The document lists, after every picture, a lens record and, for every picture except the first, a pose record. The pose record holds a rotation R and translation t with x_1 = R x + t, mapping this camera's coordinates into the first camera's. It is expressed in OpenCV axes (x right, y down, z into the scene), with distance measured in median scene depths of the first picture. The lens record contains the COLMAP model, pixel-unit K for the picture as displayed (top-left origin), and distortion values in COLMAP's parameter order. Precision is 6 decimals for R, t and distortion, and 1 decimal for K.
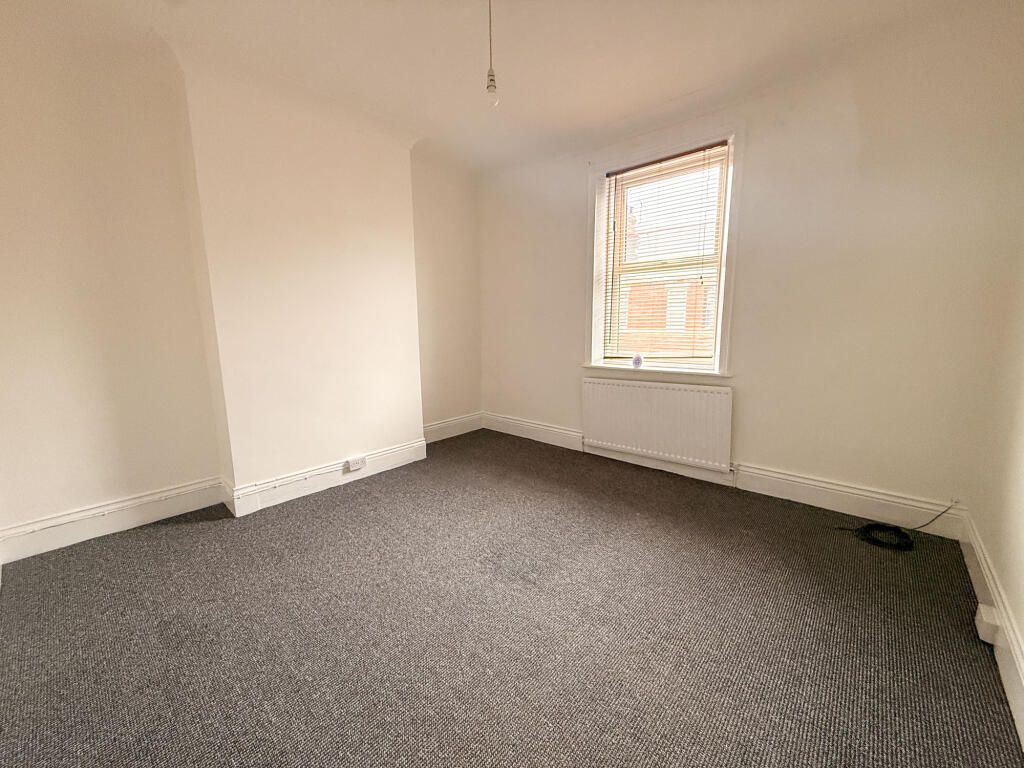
lens RADIAL K [[411.1, 0, 512.0], [0, 411.1, 384.0], [0, 0, 1]] dist [-0.001333, -0.000069]
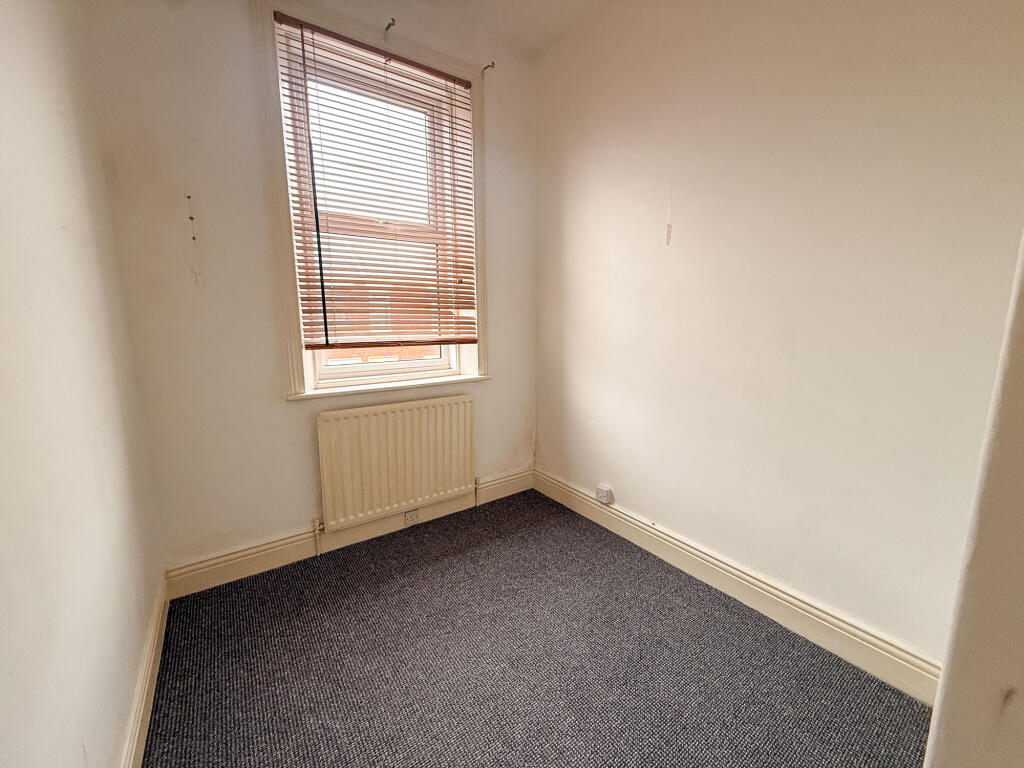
lens RADIAL K [[411.1, 0, 512.0], [0, 411.1, 384.0], [0, 0, 1]] dist [-0.001333, -0.000069]
pose [[0.230568, -0.119403, 0.965703, -0.245675], [0.155516, 0.984207, 0.084560, -0.063259], [-0.960548, 0.130685, 0.245495, 0.670489]]
